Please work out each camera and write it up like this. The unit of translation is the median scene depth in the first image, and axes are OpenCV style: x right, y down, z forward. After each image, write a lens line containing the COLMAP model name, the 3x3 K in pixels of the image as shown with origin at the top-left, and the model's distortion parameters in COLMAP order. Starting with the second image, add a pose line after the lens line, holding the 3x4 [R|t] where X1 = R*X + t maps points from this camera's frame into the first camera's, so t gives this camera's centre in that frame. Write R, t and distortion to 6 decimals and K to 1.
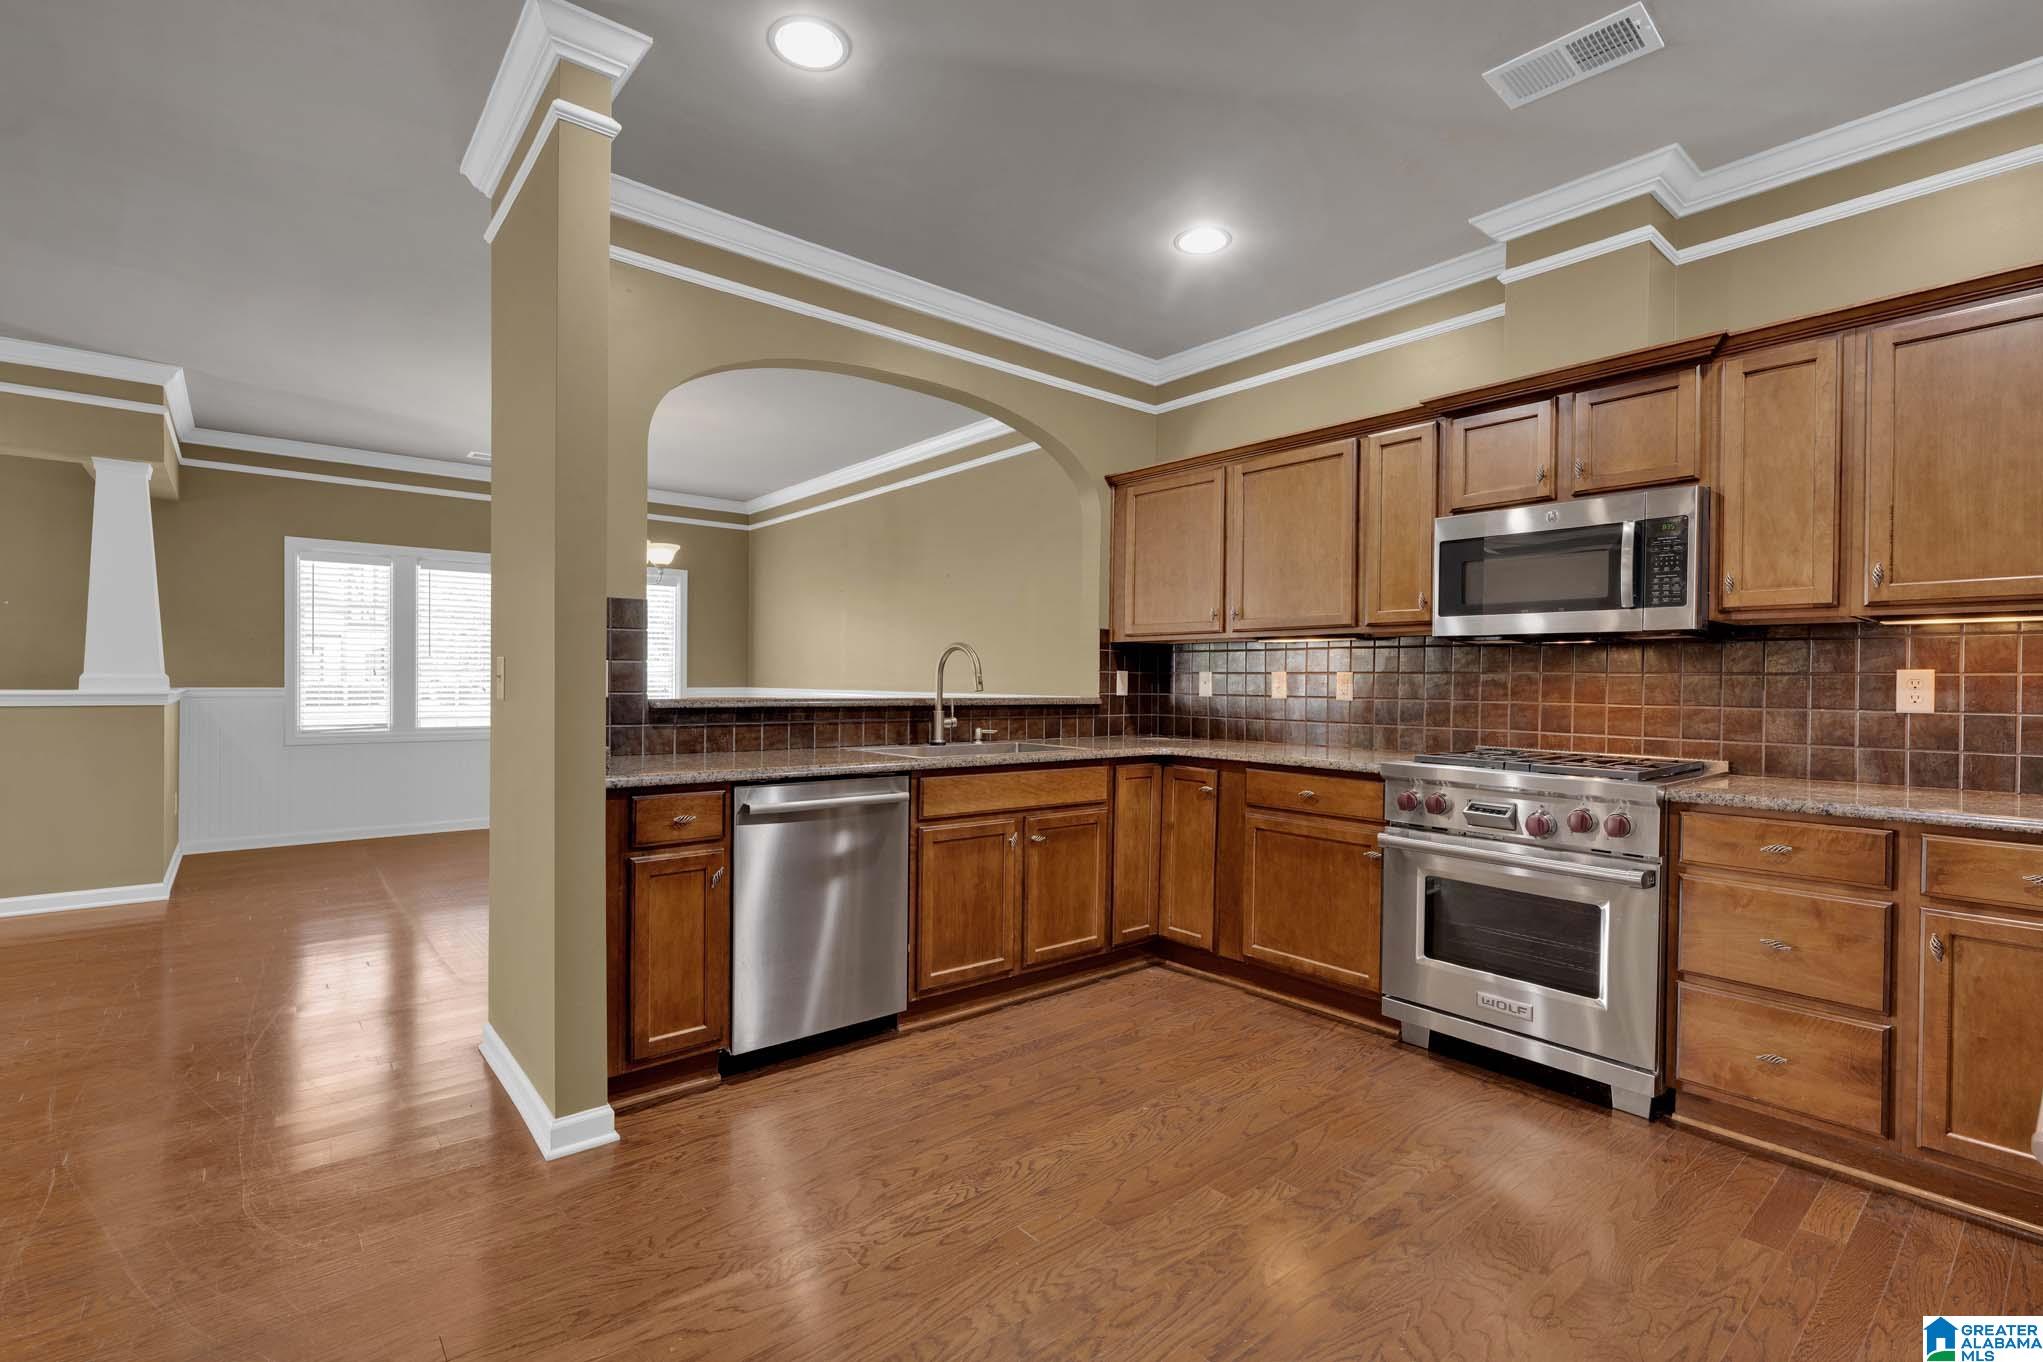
lens RADIAL K [[922.1, 0, 1013.5], [0, 922.1, 687.6], [0, 0, 1]] dist [-0.000979, -0.000363]
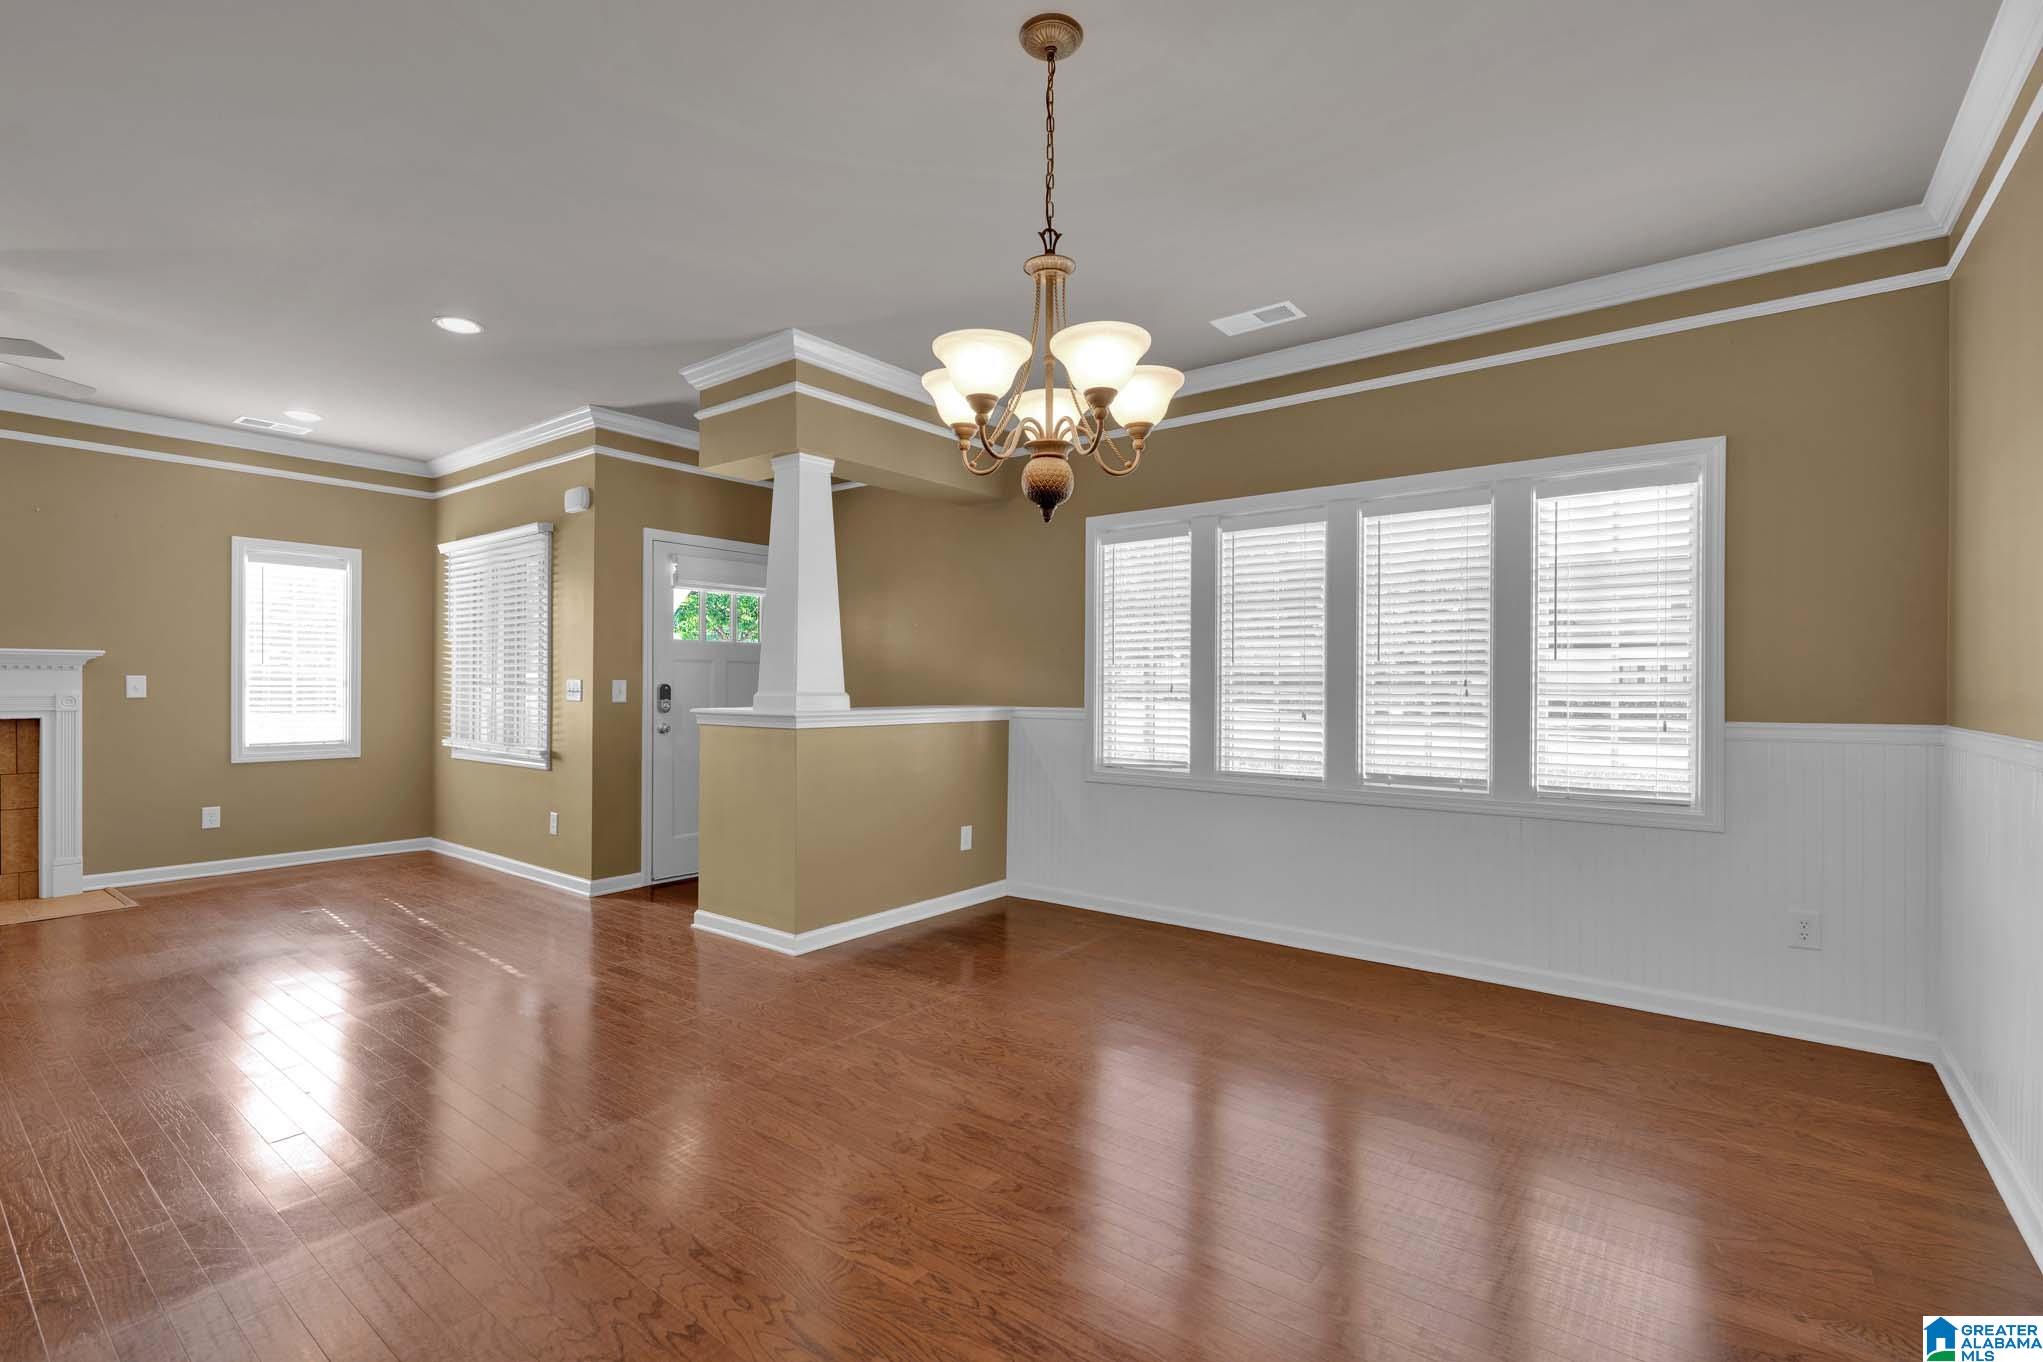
lens RADIAL K [[922.1, 0, 1017.6], [0, 922.1, 688.5], [0, 0, 1]] dist [-0.000979, -0.000363]
pose [[0.215499, -0.003918, -0.976496, -0.050400], [-0.009574, 0.999935, -0.006125, -0.022118], [0.976457, 0.010669, 0.215448, 1.462203]]
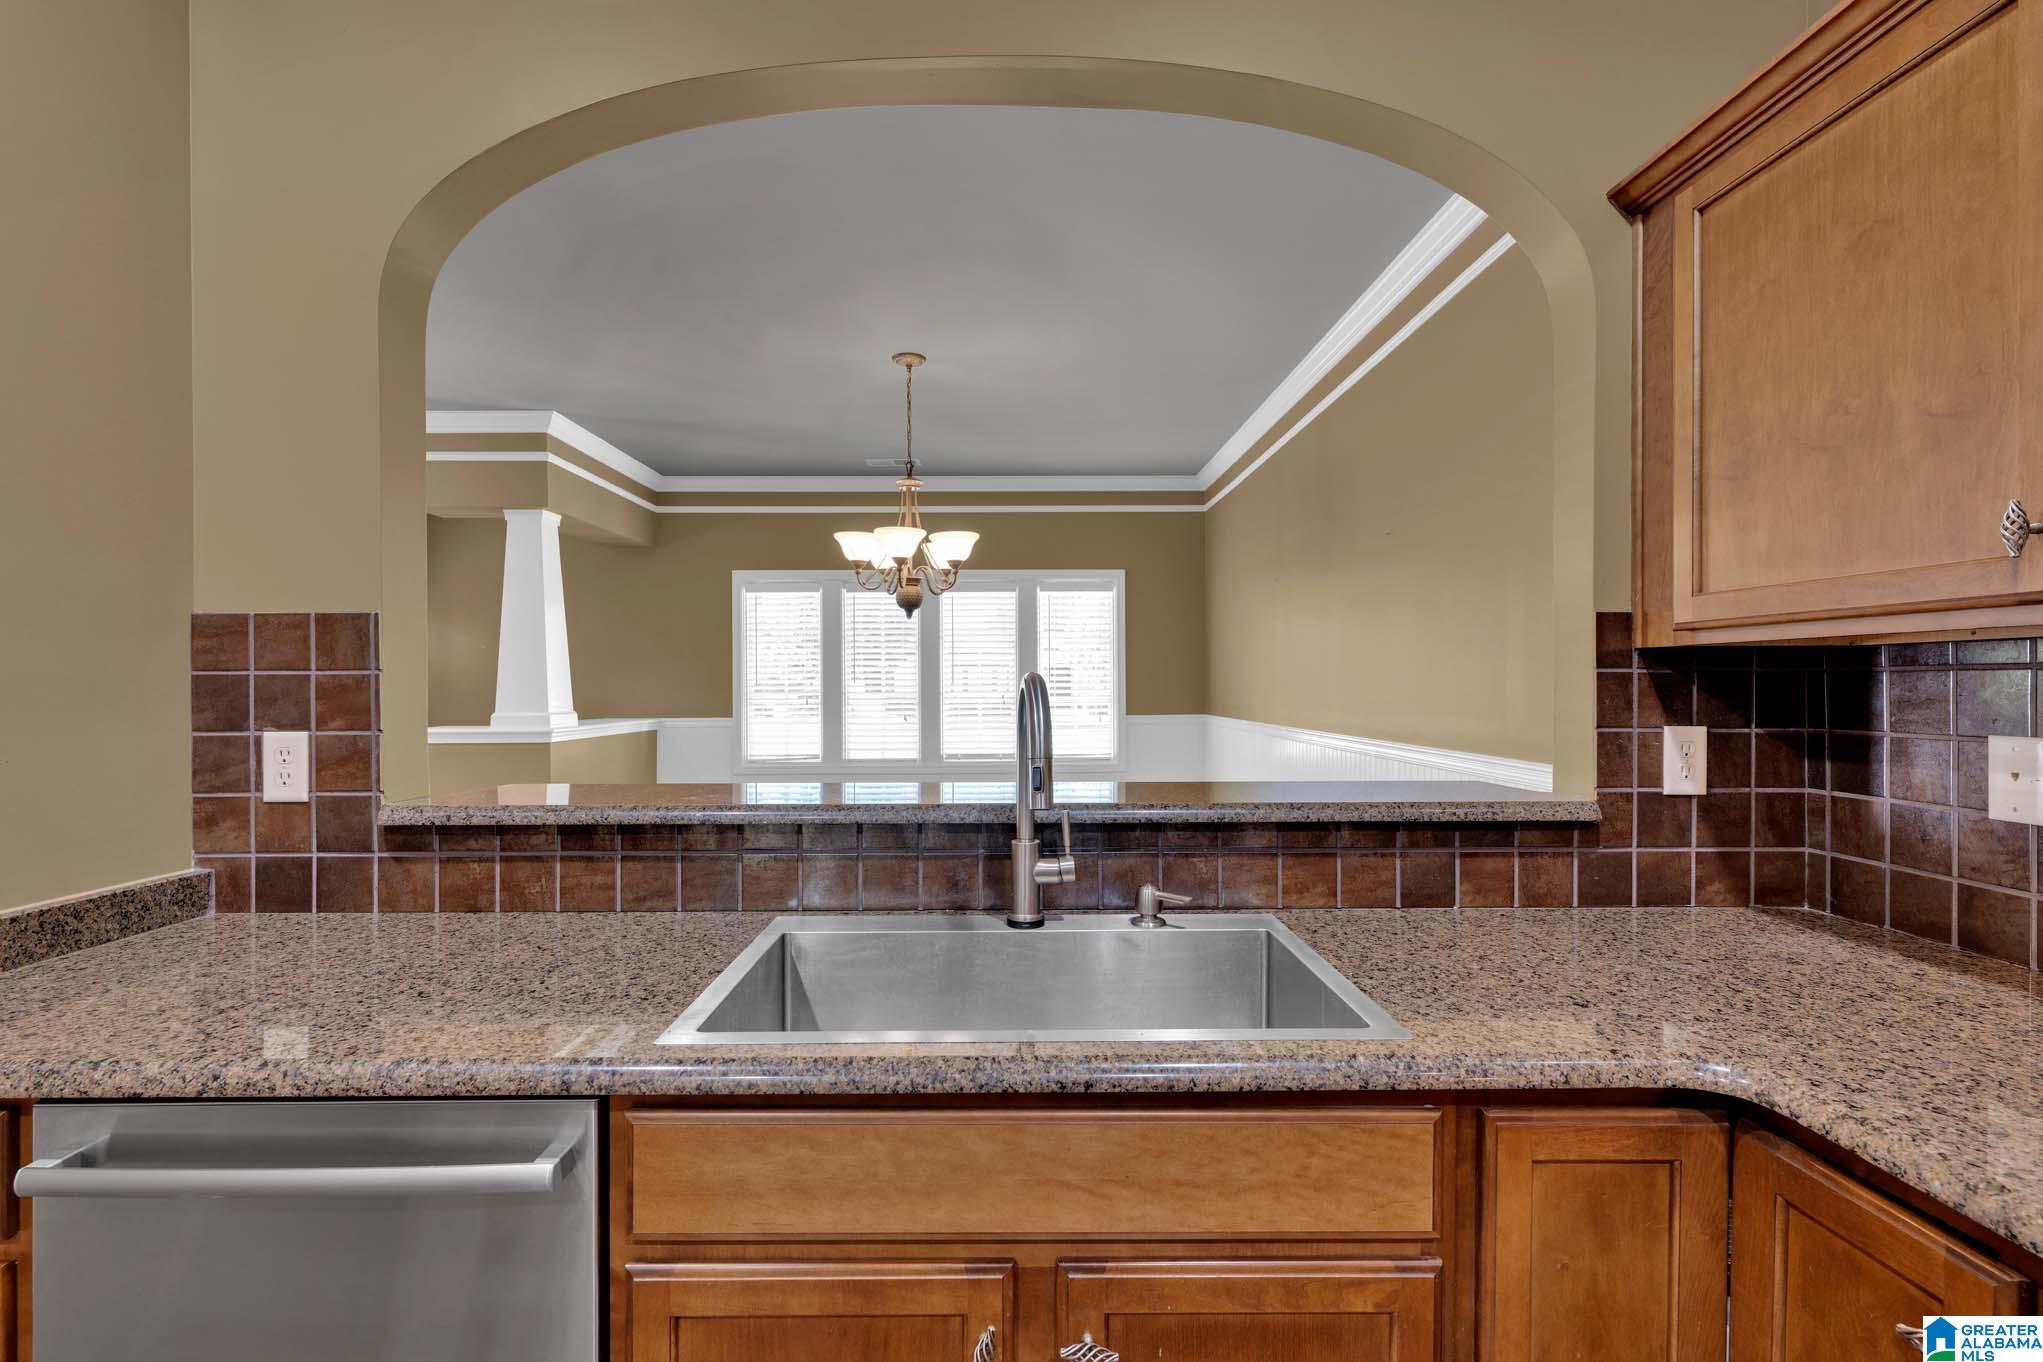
lens RADIAL K [[922.1, 0, 1016.5], [0, 922.1, 687.4], [0, 0, 1]] dist [-0.000979, -0.000363]
pose [[0.778382, -0.011047, -0.627694, 0.190454], [0.007133, 0.999936, -0.008754, -0.042919], [0.627751, 0.002337, 0.778411, 0.755433]]
